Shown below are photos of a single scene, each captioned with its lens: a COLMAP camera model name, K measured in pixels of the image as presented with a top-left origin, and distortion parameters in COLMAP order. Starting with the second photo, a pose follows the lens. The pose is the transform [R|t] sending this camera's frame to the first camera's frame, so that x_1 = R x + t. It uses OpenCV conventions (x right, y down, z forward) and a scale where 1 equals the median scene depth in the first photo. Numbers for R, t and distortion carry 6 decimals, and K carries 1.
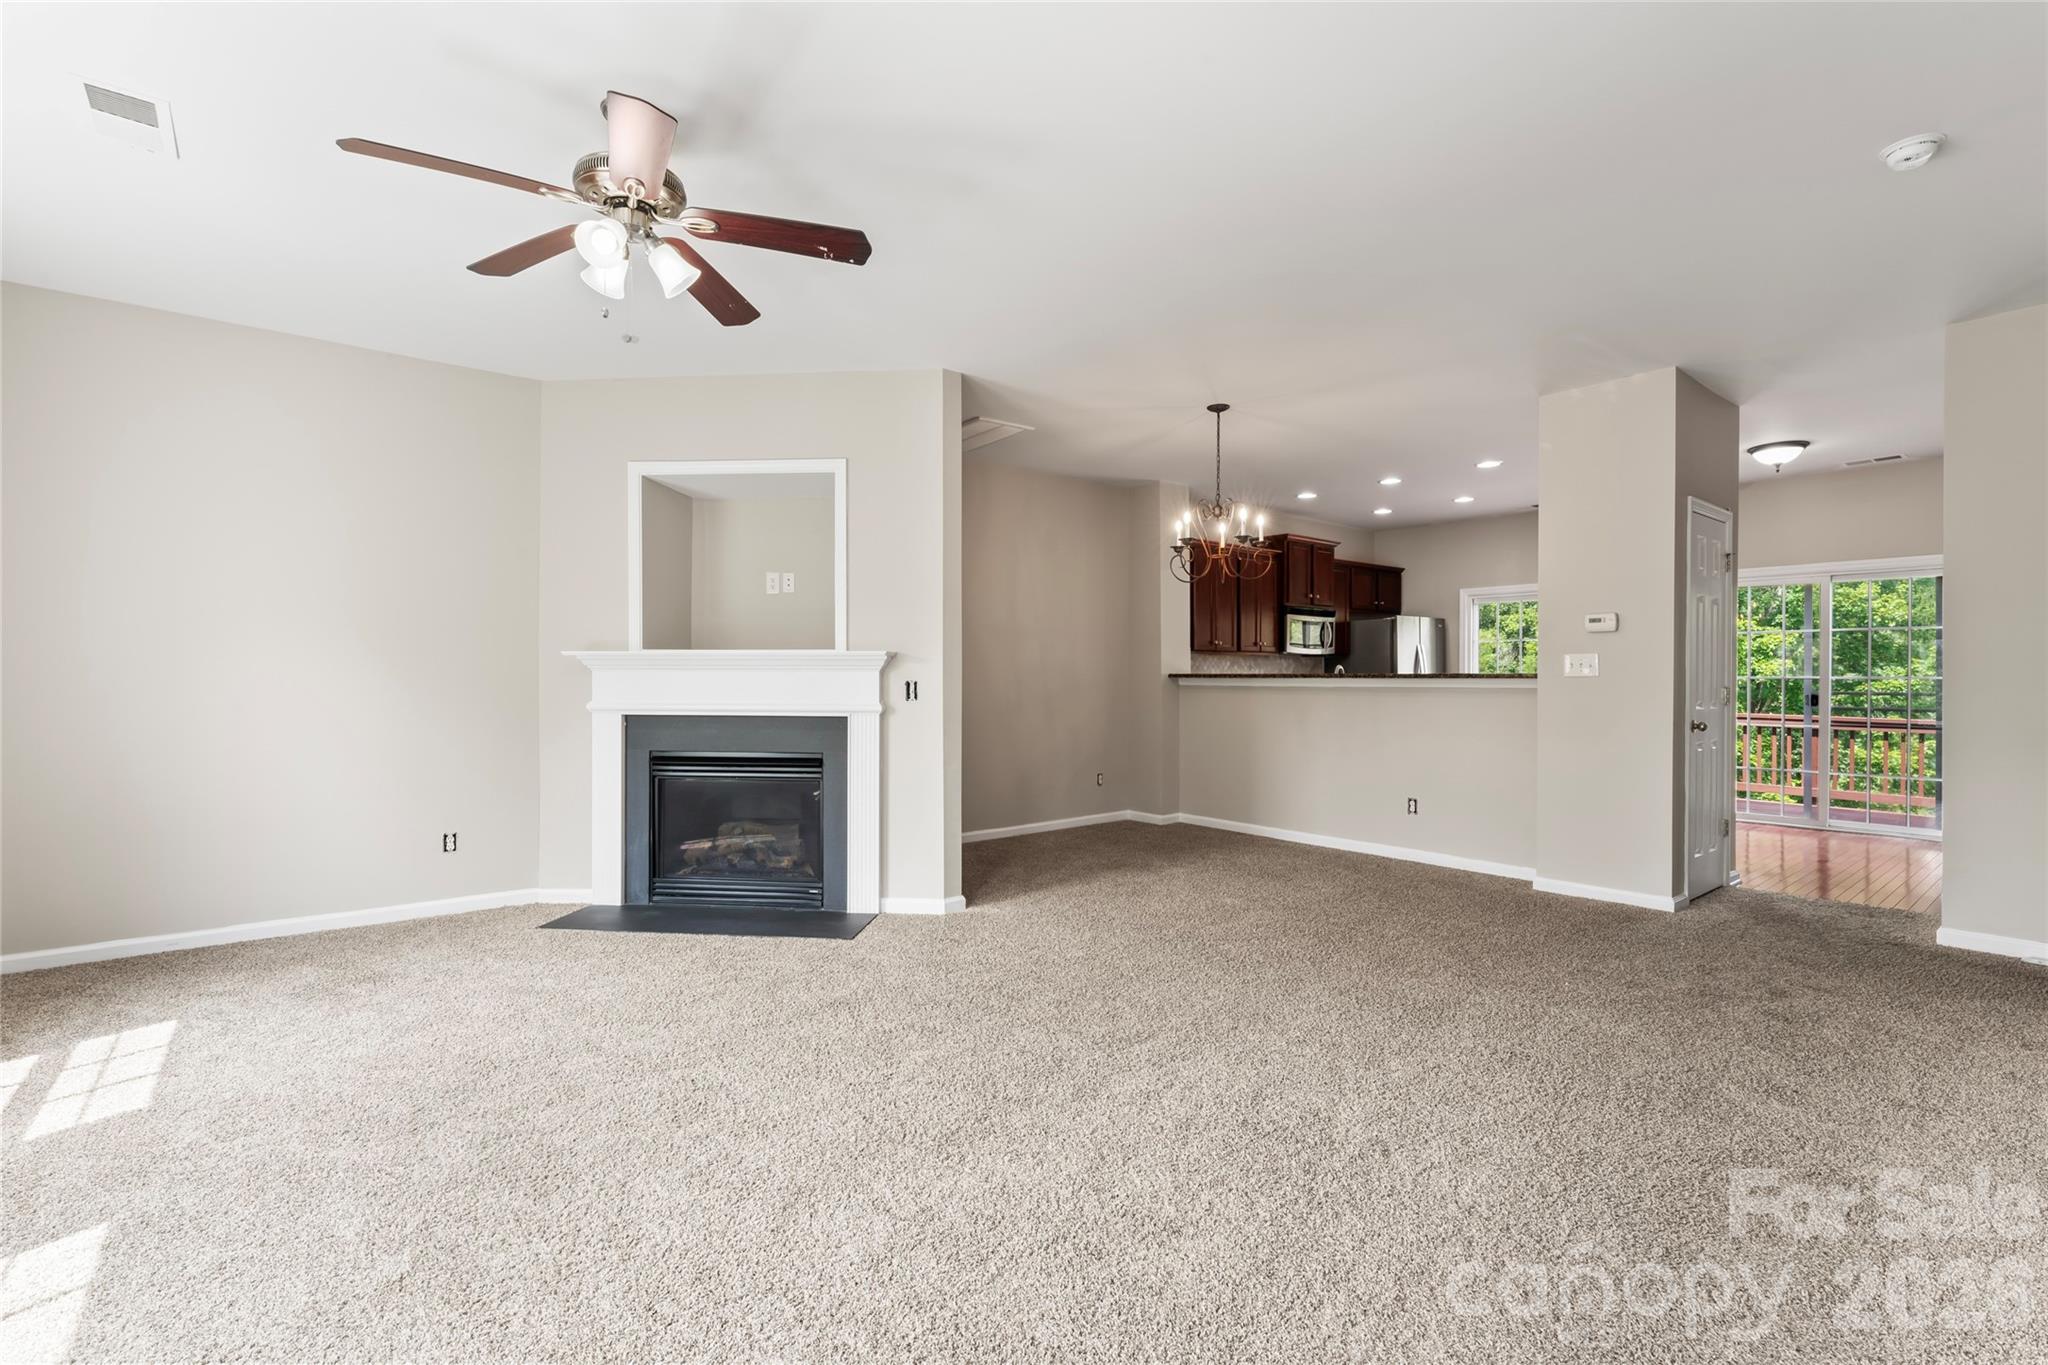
lens RADIAL K [[945.7, 0, 1023.3], [0, 945.7, 675.5], [0, 0, 1]] dist [0.014949, 0.003124]
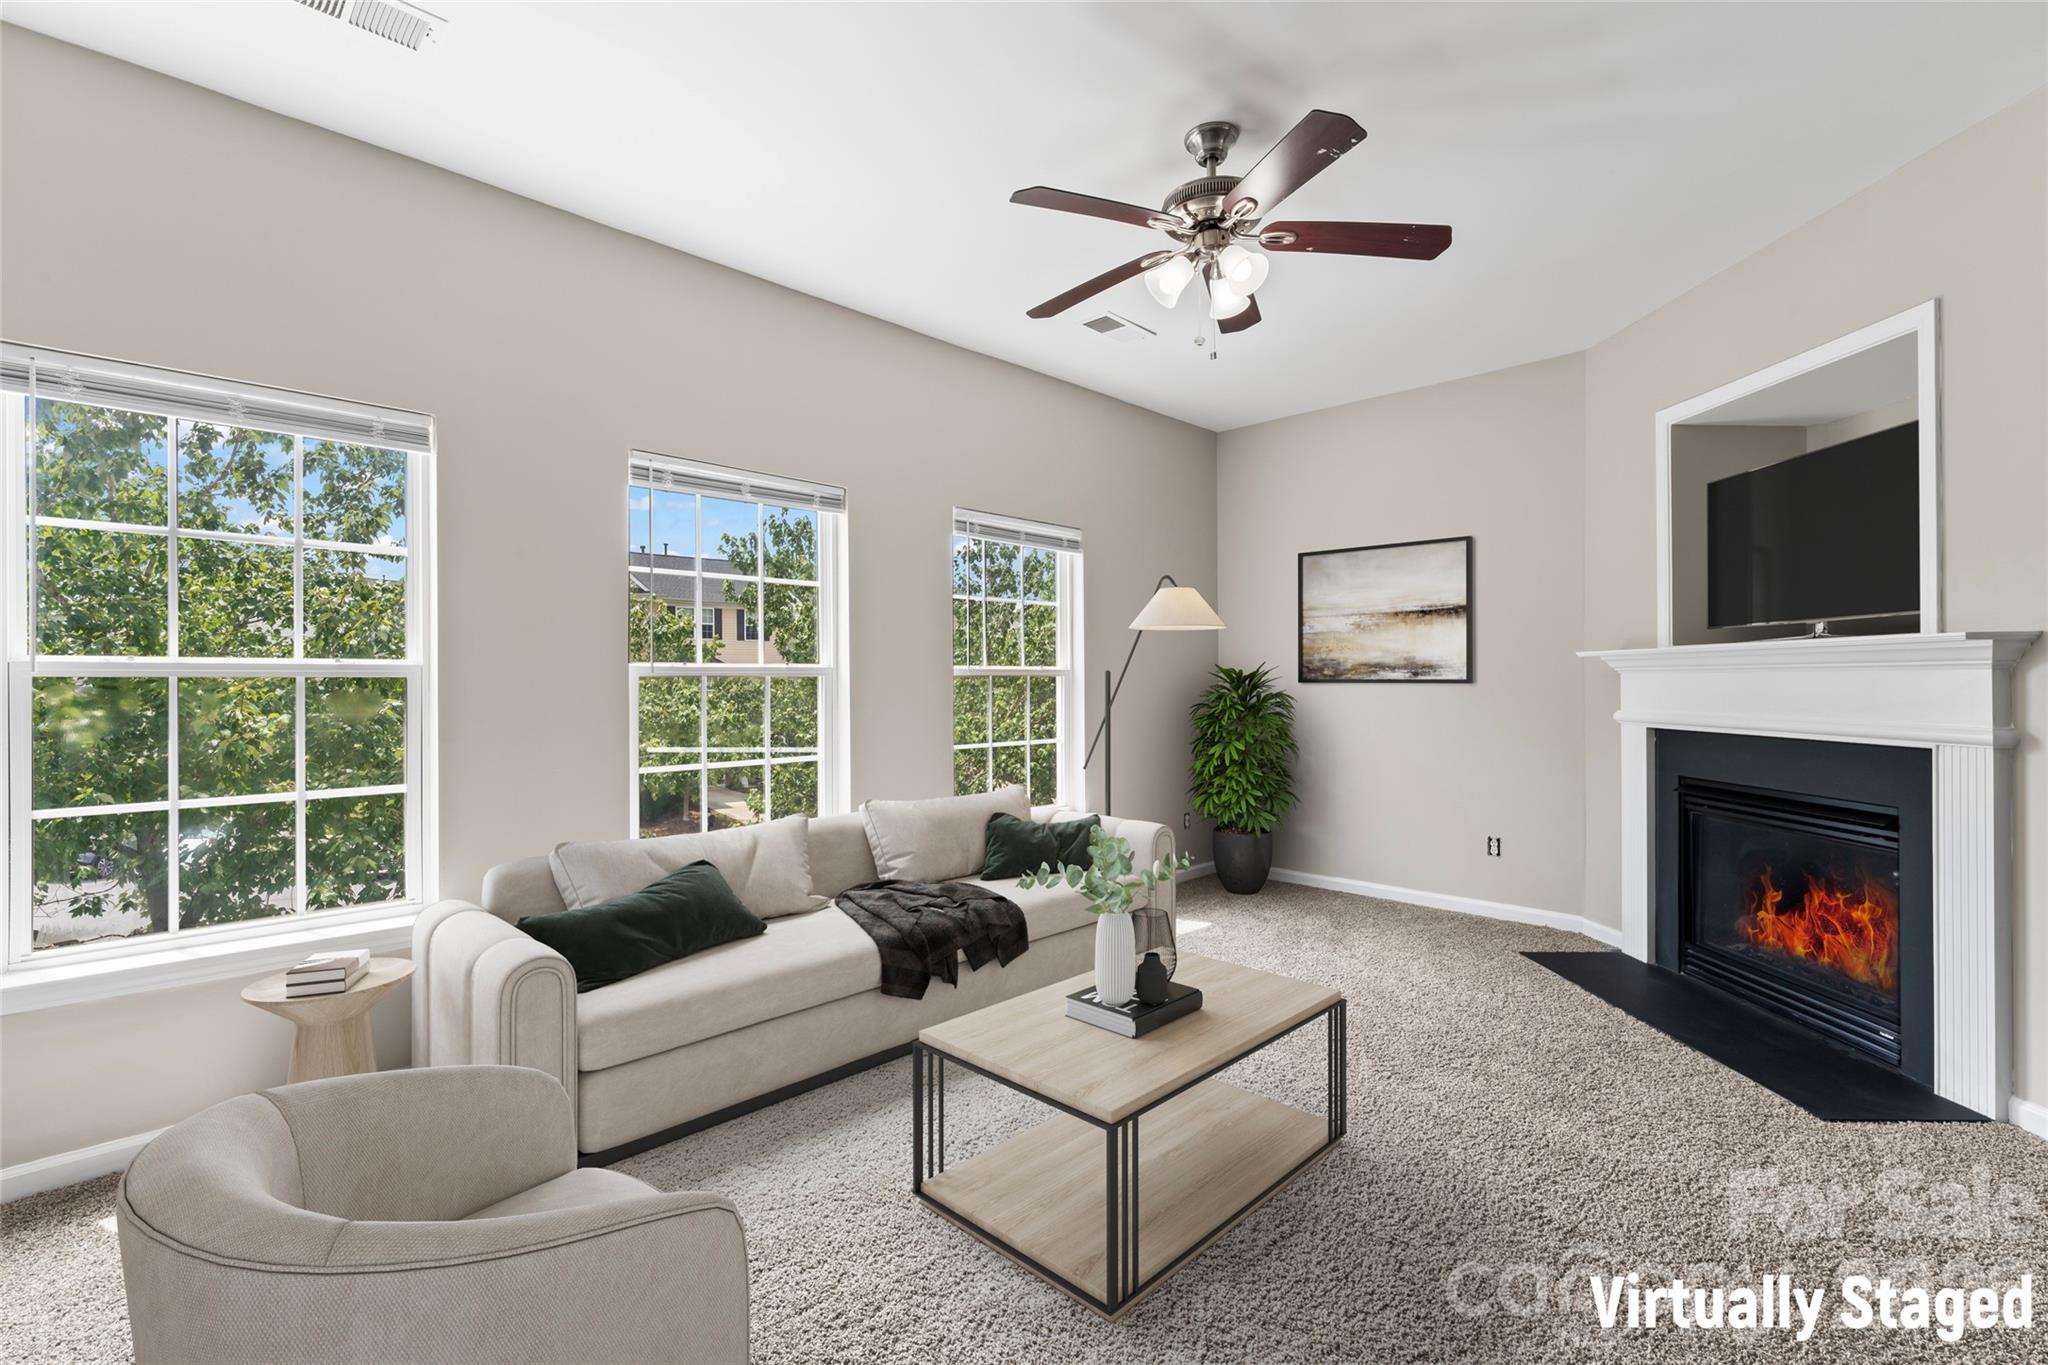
lens RADIAL K [[945.7, 0, 1013.6], [0, 945.7, 685.0], [0, 0, 1]] dist [0.014949, 0.003124]
pose [[0.102151, 0.000498, -0.994769, 0.332432], [0.003694, 0.999993, 0.000880, 0.002134], [0.994762, -0.003764, 0.102148, 0.384898]]
